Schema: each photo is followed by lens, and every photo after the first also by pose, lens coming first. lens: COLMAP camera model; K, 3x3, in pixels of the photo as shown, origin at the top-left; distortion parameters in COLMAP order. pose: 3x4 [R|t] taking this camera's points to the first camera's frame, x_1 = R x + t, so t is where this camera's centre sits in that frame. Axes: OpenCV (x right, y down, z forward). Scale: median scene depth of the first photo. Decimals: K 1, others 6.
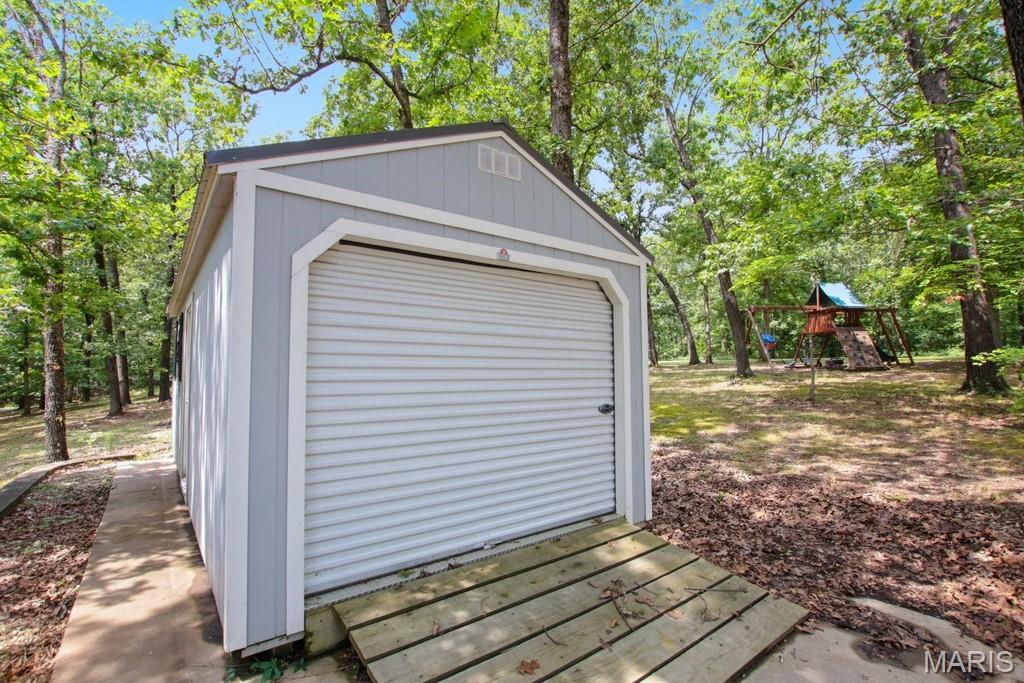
lens RADIAL K [[483.2, 0, 512.0], [0, 483.2, 341.5], [0, 0, 1]] dist [-0.000066, -0.000448]
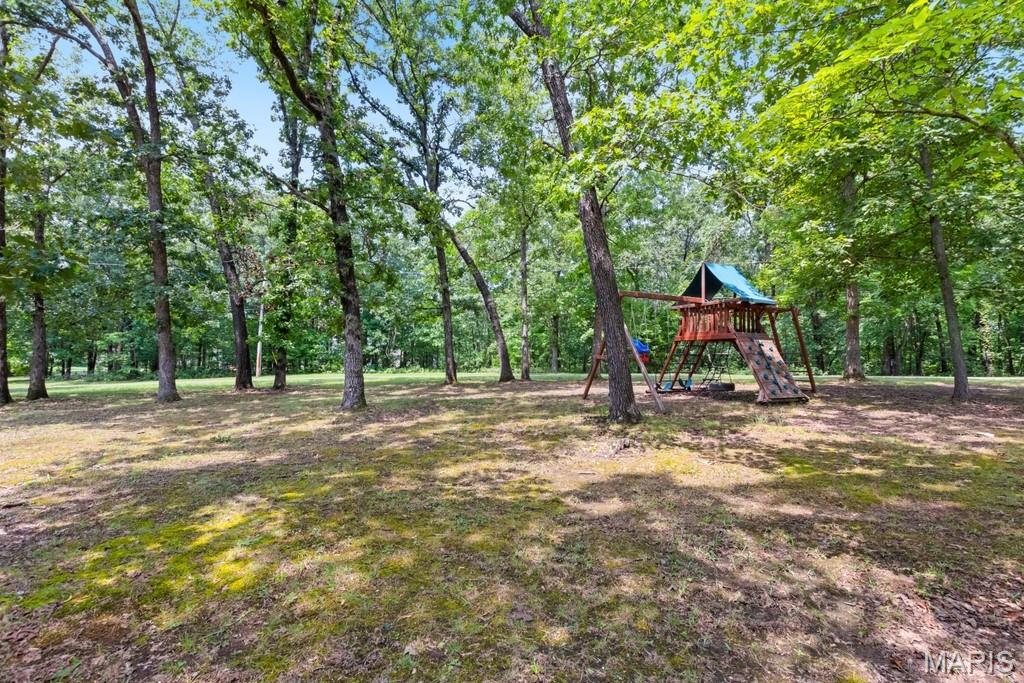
lens RADIAL K [[483.2, 0, 512.0], [0, 483.2, 341.5], [0, 0, 1]] dist [-0.000066, -0.000448]
pose [[0.918062, 0.040644, 0.394347, 0.106716], [-0.035103, 0.999158, -0.021258, 0.004214], [-0.394879, 0.005673, 0.918716, 0.356133]]
